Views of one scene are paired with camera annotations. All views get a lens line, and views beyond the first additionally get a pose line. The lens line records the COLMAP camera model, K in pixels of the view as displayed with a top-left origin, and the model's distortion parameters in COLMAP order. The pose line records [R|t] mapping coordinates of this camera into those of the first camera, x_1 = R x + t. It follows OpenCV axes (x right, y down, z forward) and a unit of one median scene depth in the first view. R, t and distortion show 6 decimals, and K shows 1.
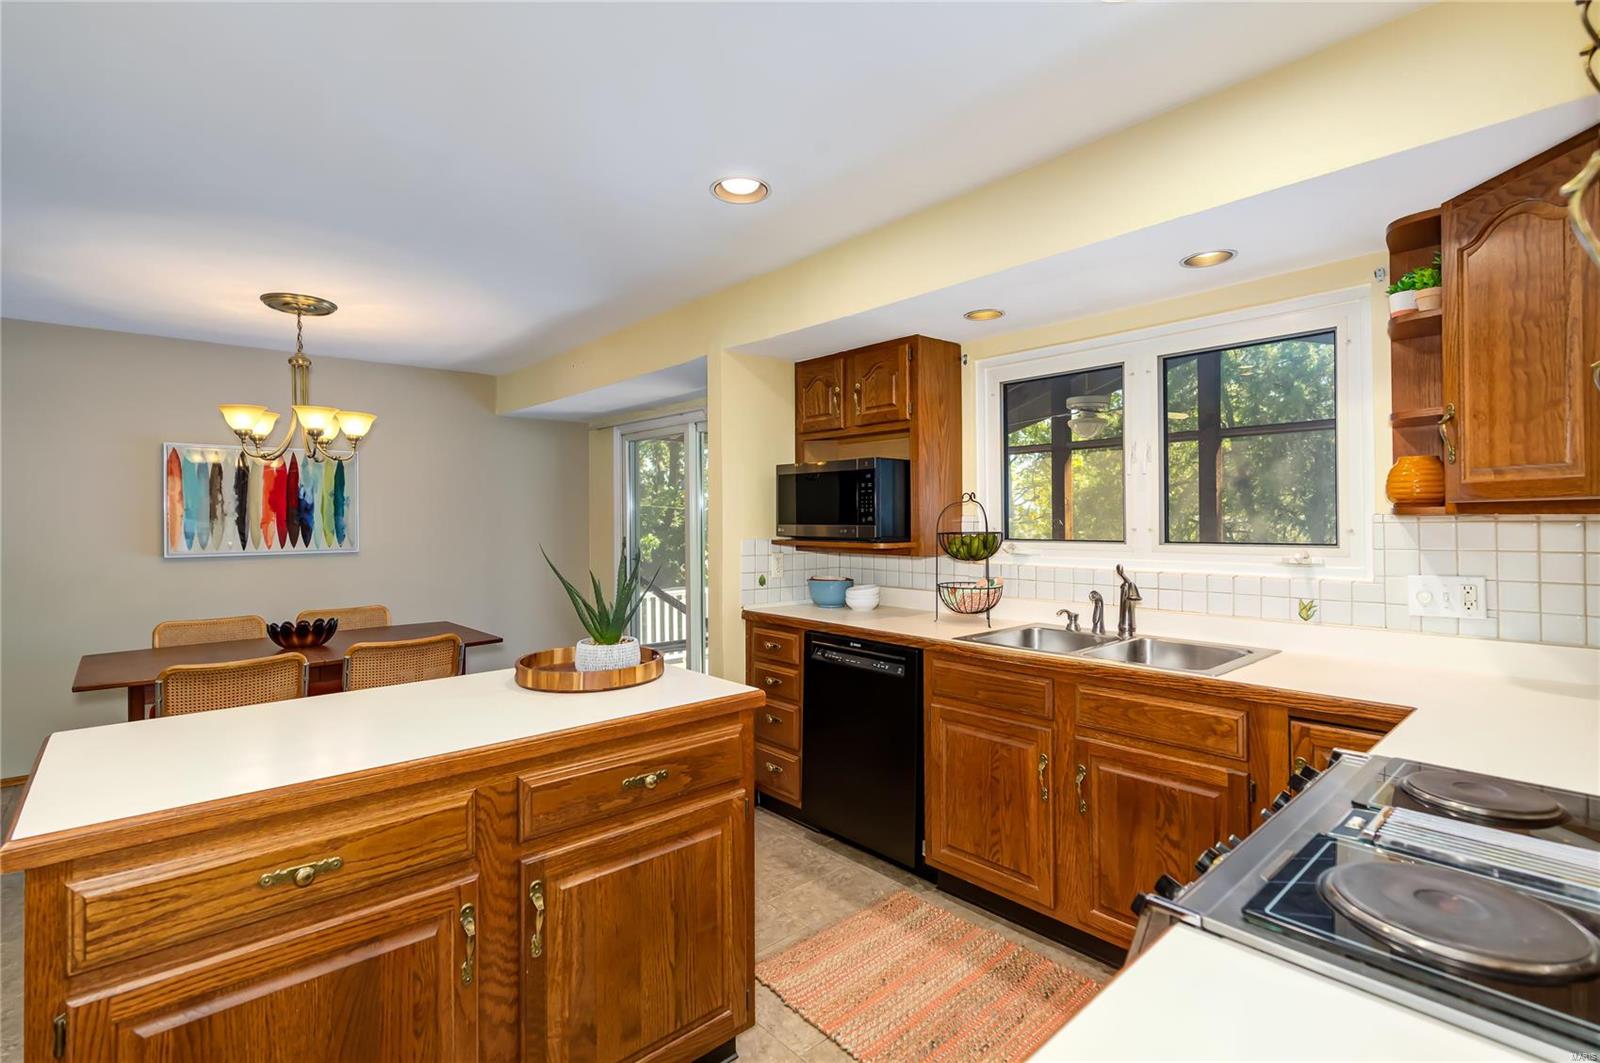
lens RADIAL K [[748.7, 0, 801.5], [0, 748.7, 513.7], [0, 0, 1]] dist [0.004956, -0.001102]
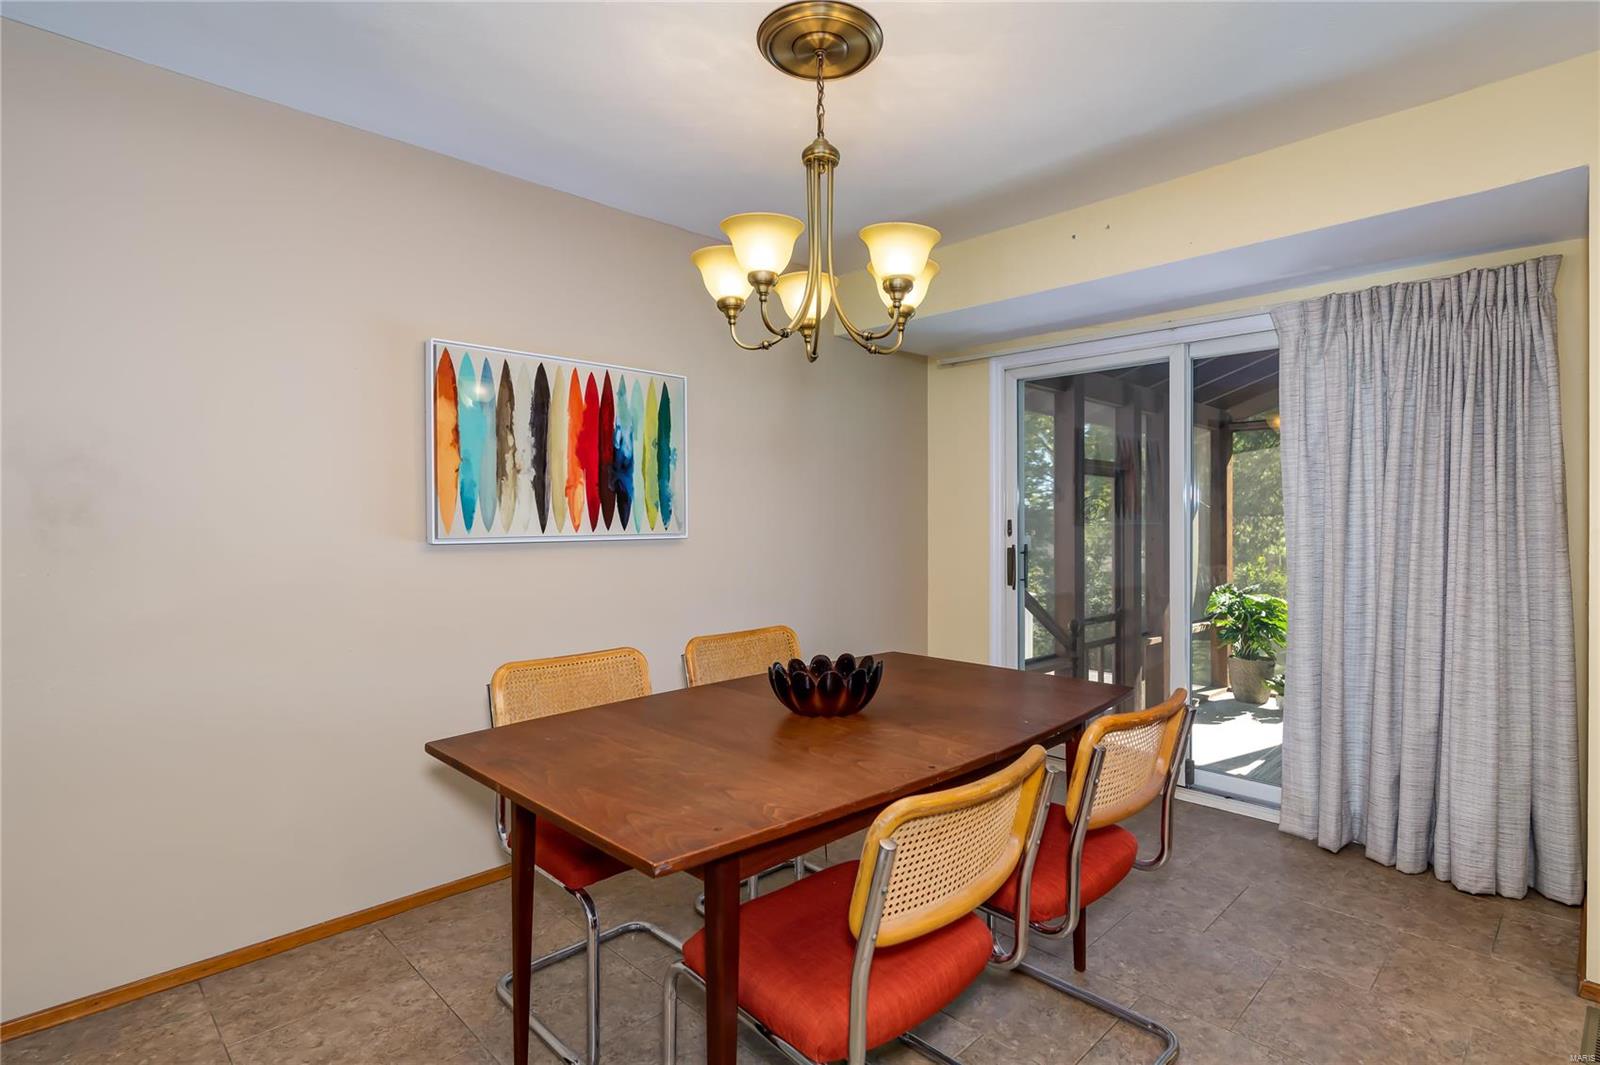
lens RADIAL K [[782.4, 0, 792.3], [0, 782.4, 526.8], [0, 0, 1]] dist [0.001245, 0.000387]
pose [[0.998561, 0.003208, 0.053525, -0.825111], [-0.003975, 0.999891, 0.014230, 0.048571], [-0.053474, -0.014422, 0.998465, 0.544214]]
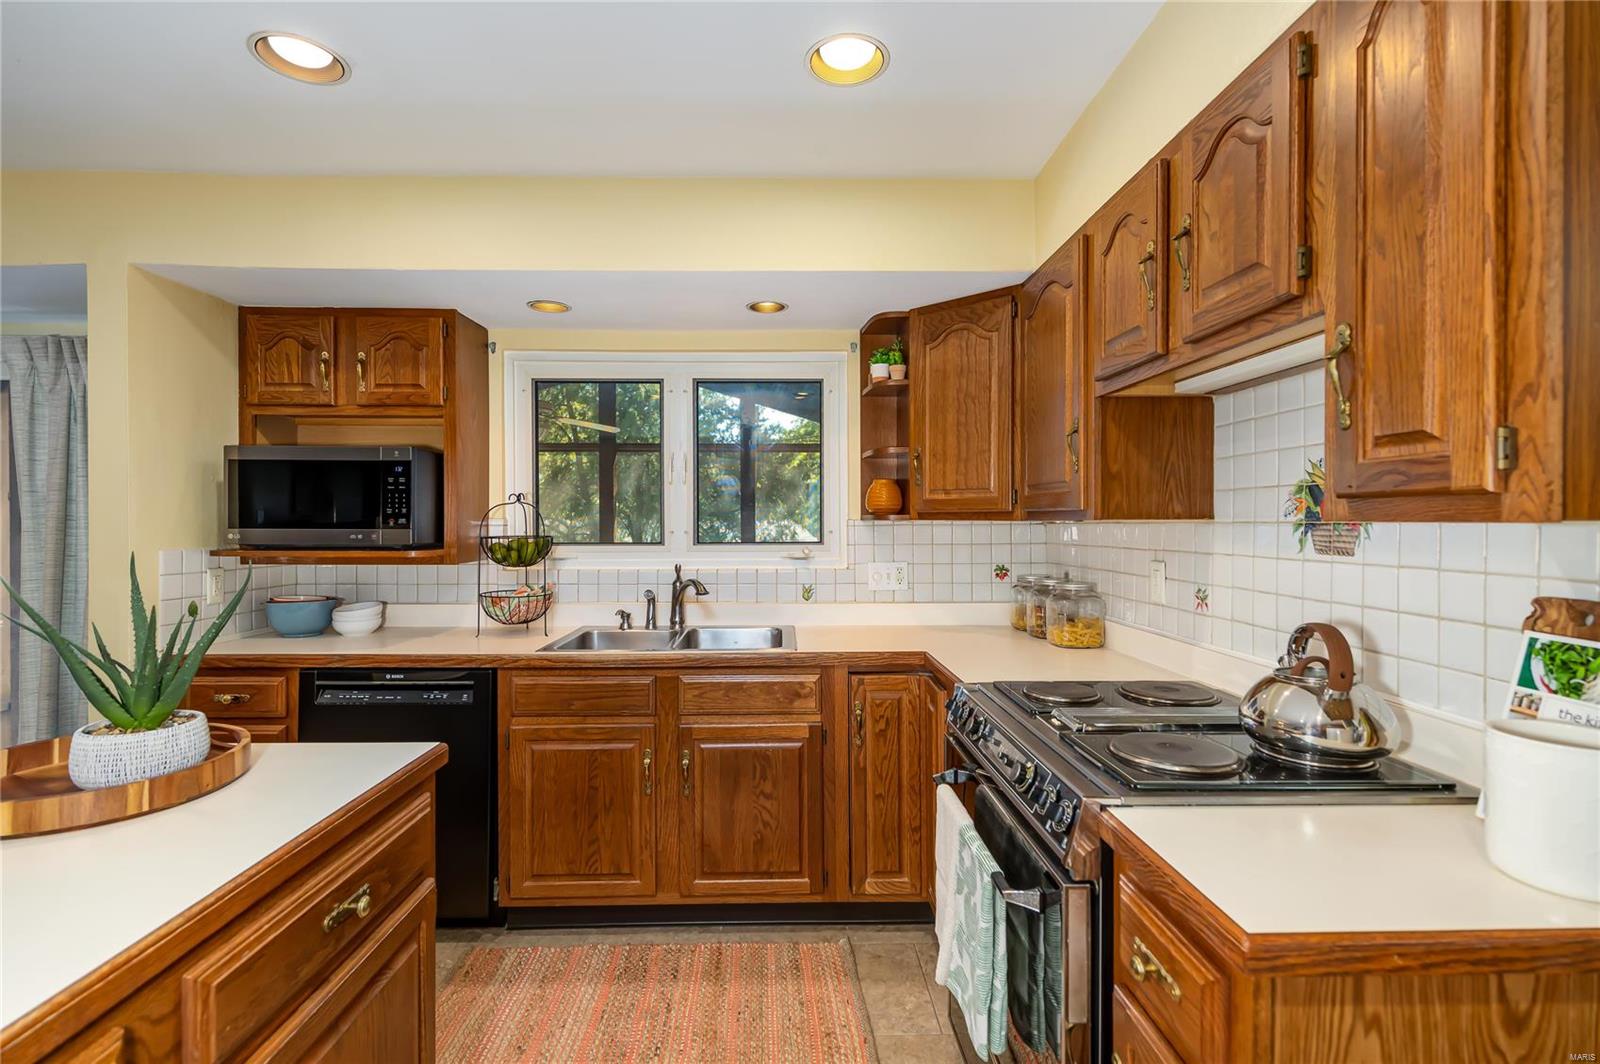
lens RADIAL K [[733.4, 0, 801.0], [0, 733.4, 522.7], [0, 0, 1]] dist [0.002295, 0.000161]
pose [[0.644742, 0.002836, 0.764395, -0.267915], [-0.008579, 0.999957, 0.003526, 0.002028], [-0.764352, -0.008831, 0.644738, 0.160286]]
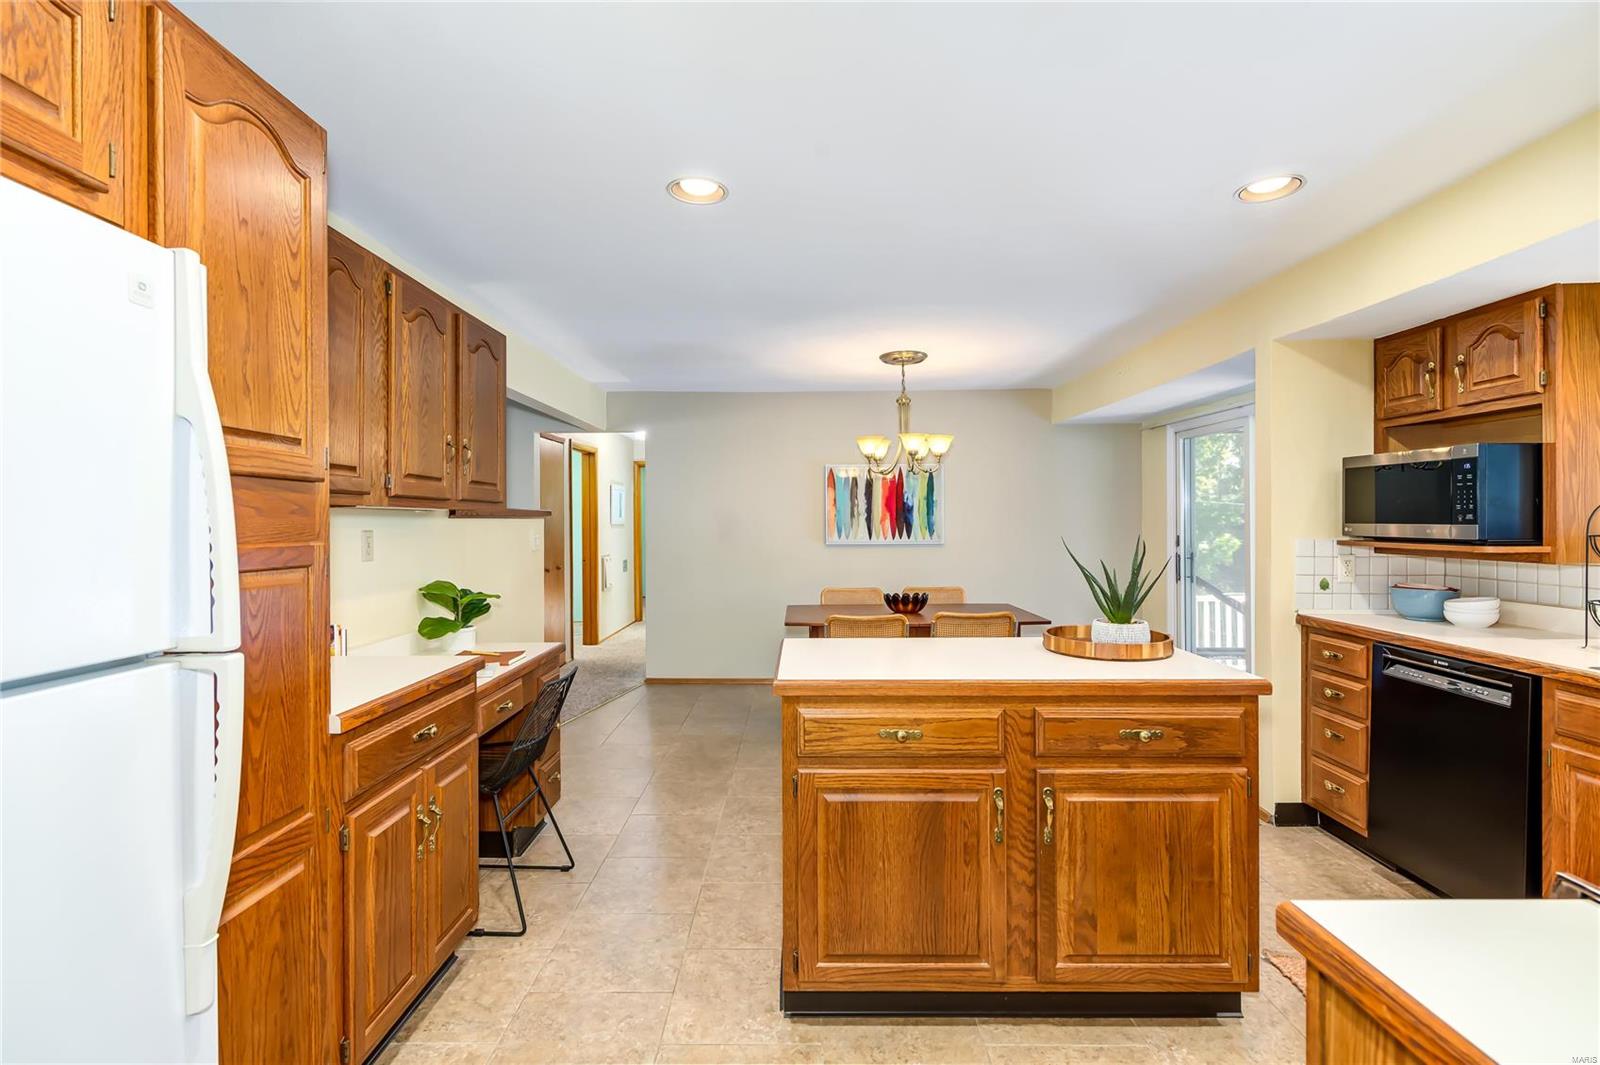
lens RADIAL K [[749.8, 0, 800.5], [0, 749.8, 525.0], [0, 0, 1]] dist [0.003882, 0.000072]
pose [[0.744434, 0.006500, -0.667664, 0.106443], [0.004757, 0.999876, 0.015038, -0.000489], [0.667679, -0.014371, 0.744311, -0.145018]]
